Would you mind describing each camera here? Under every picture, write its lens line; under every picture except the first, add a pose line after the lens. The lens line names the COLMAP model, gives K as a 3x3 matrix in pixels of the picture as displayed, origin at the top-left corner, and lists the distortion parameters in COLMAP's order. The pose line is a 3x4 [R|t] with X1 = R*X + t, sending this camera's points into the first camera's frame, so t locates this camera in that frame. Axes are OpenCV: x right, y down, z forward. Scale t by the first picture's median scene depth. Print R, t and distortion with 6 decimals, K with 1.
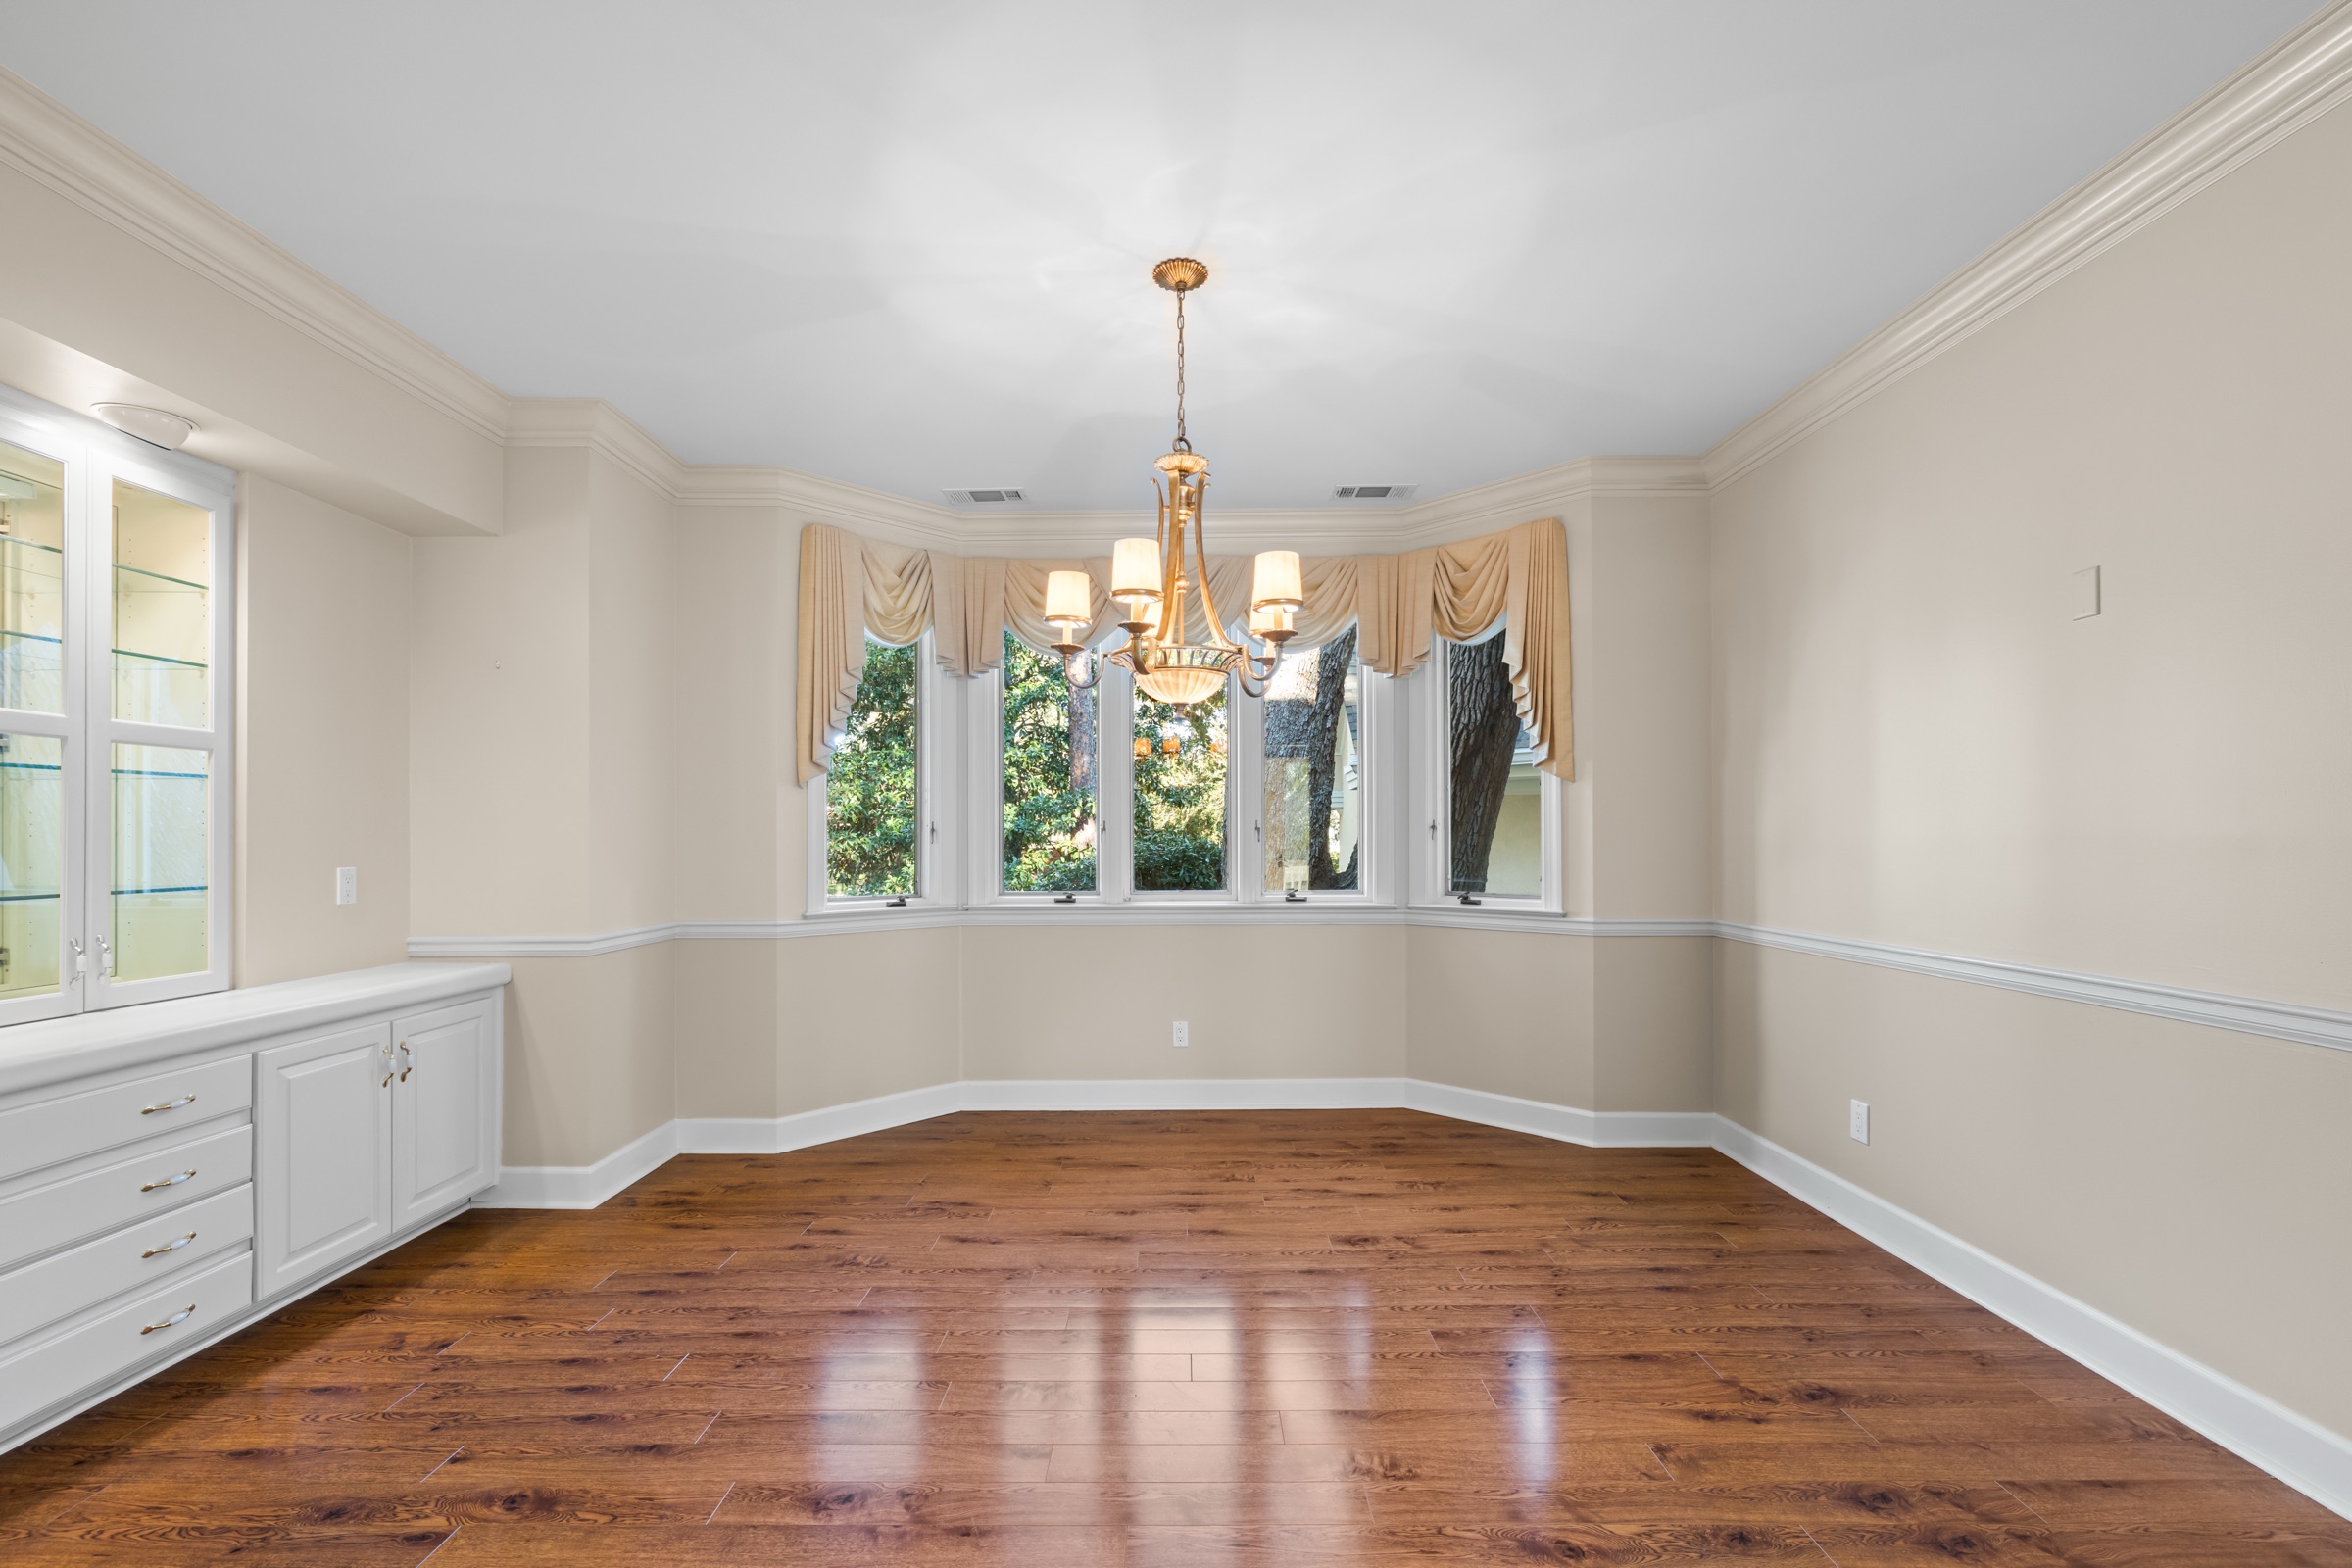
lens RADIAL K [[1030.5, 0, 1181.2], [0, 1030.5, 826.9], [0, 0, 1]] dist [0.008473, -0.000250]
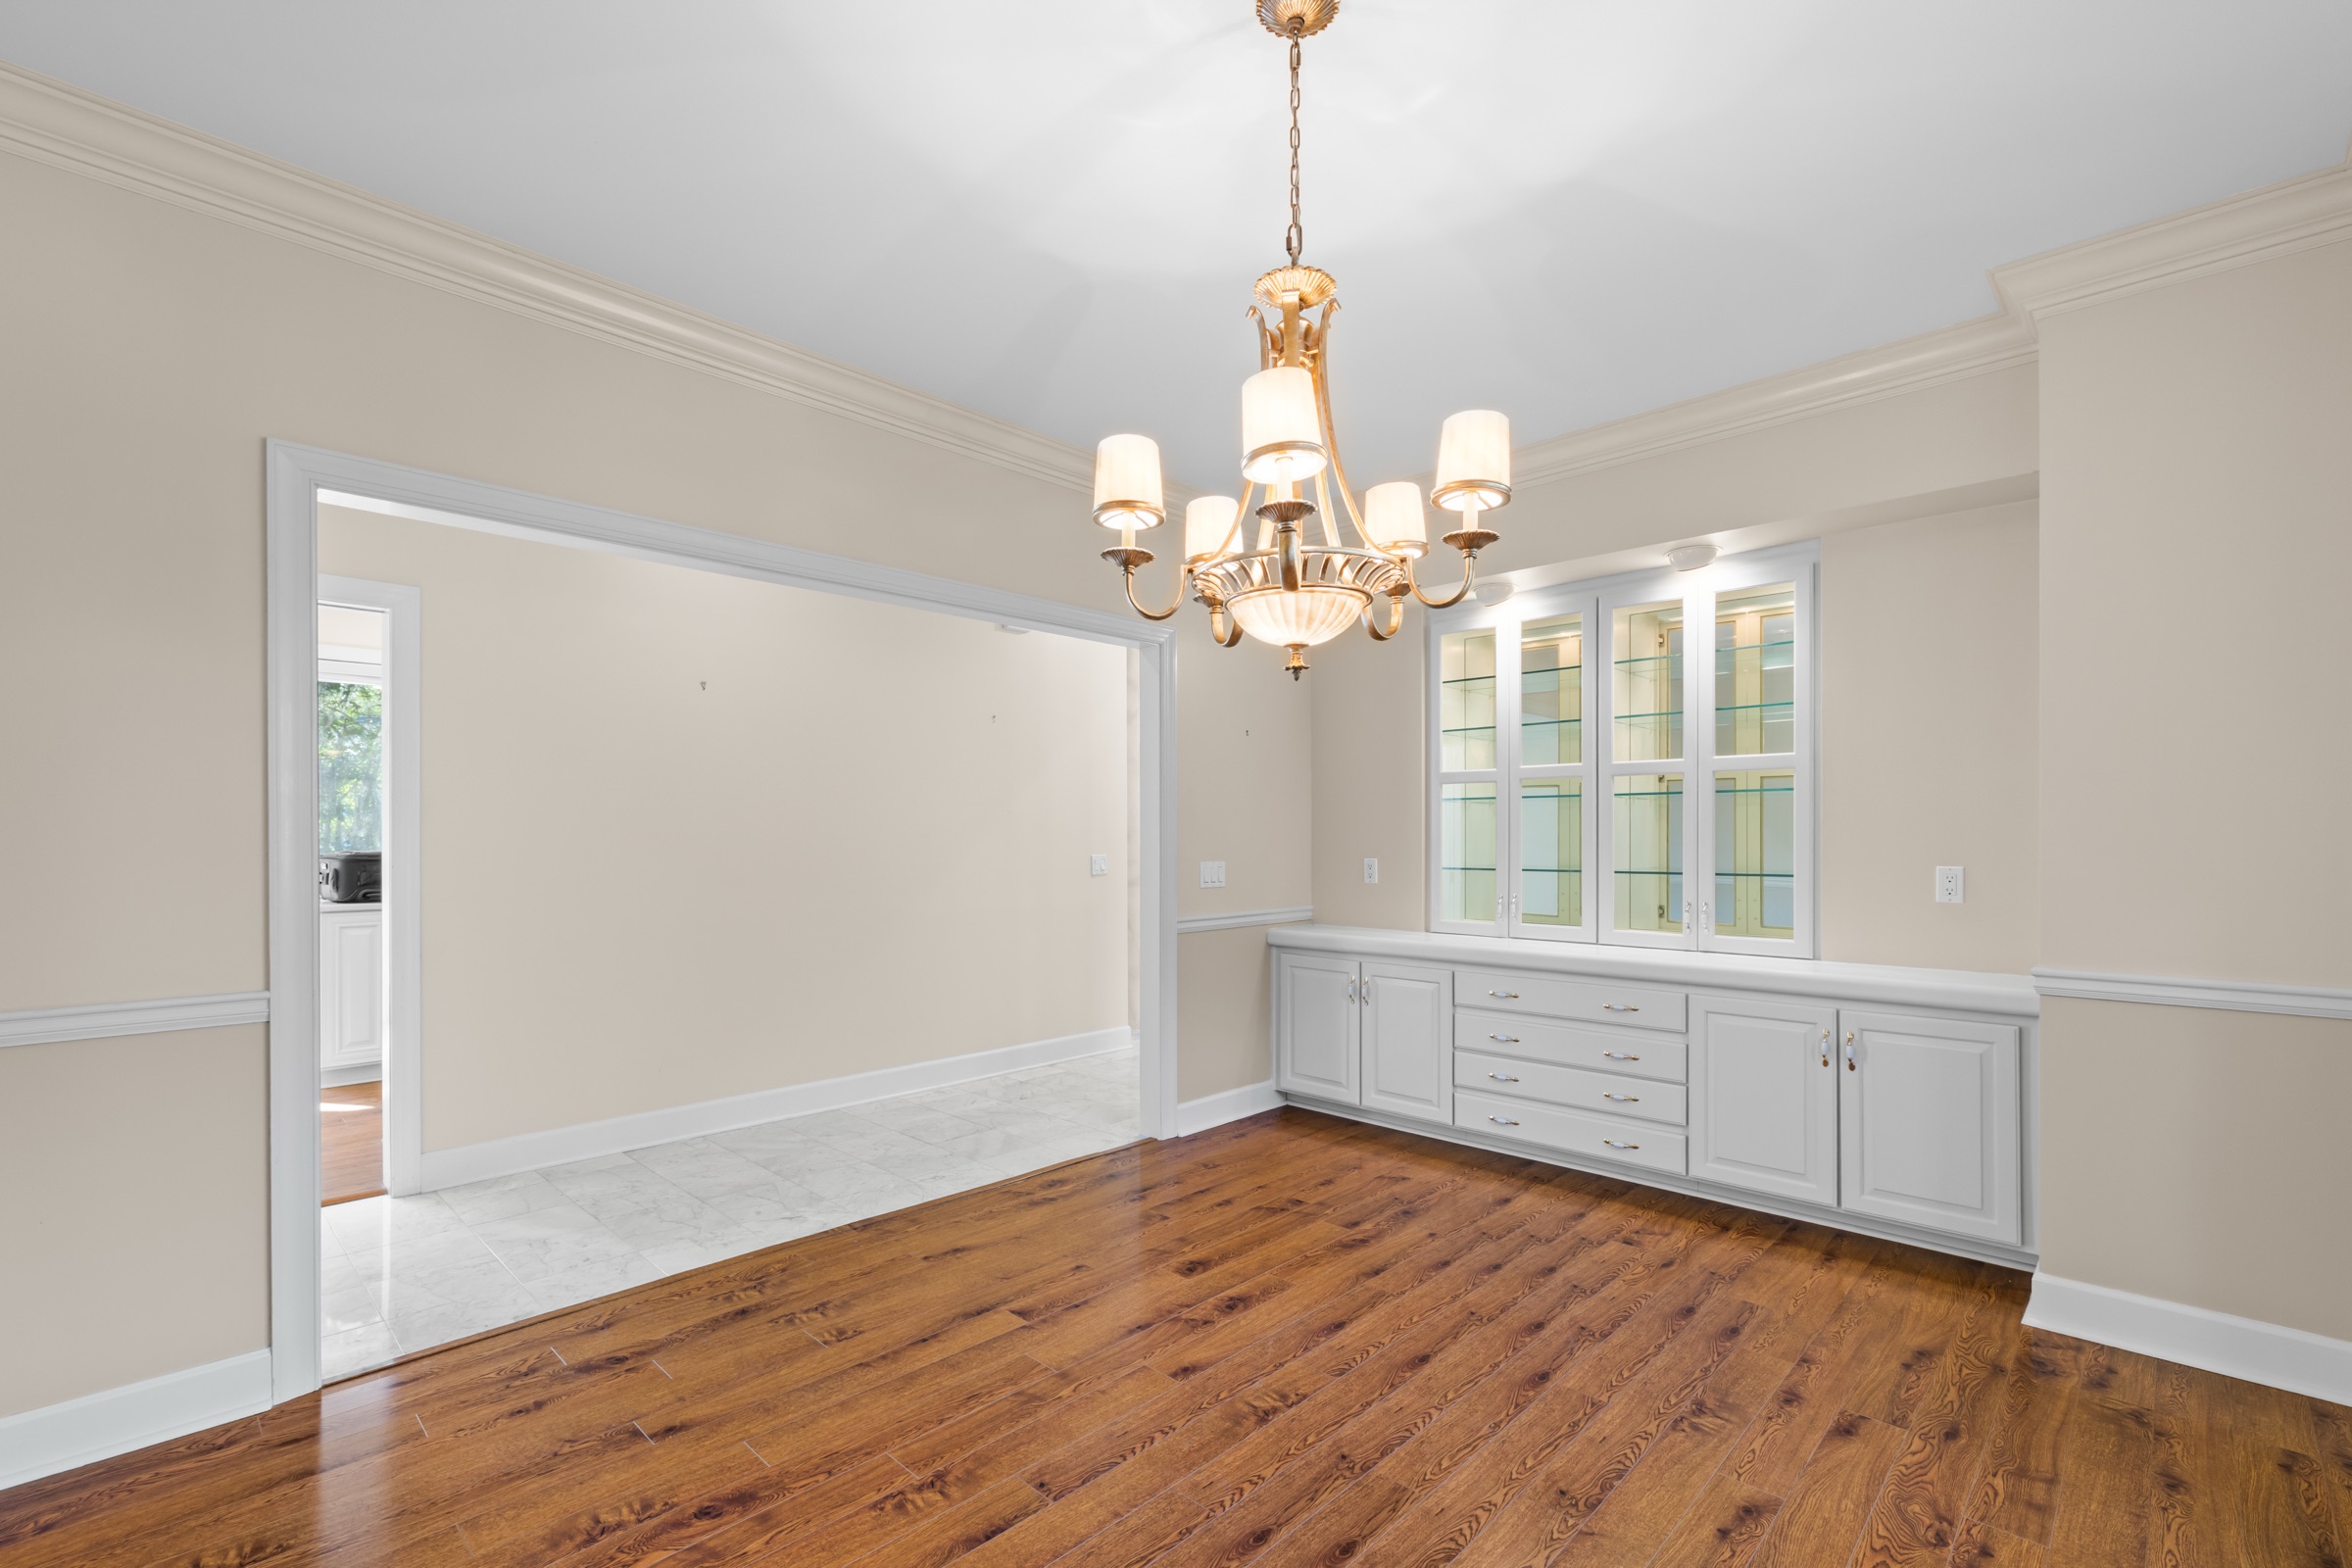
lens RADIAL K [[1030.5, 0, 1168.5], [0, 1030.5, 845.2], [0, 0, 1]] dist [0.008473, -0.000250]
pose [[-0.700726, 0.008588, -0.713379, 0.559105], [0.011454, 0.999934, 0.000787, 0.011168], [0.713339, -0.007619, -0.700778, 1.464349]]
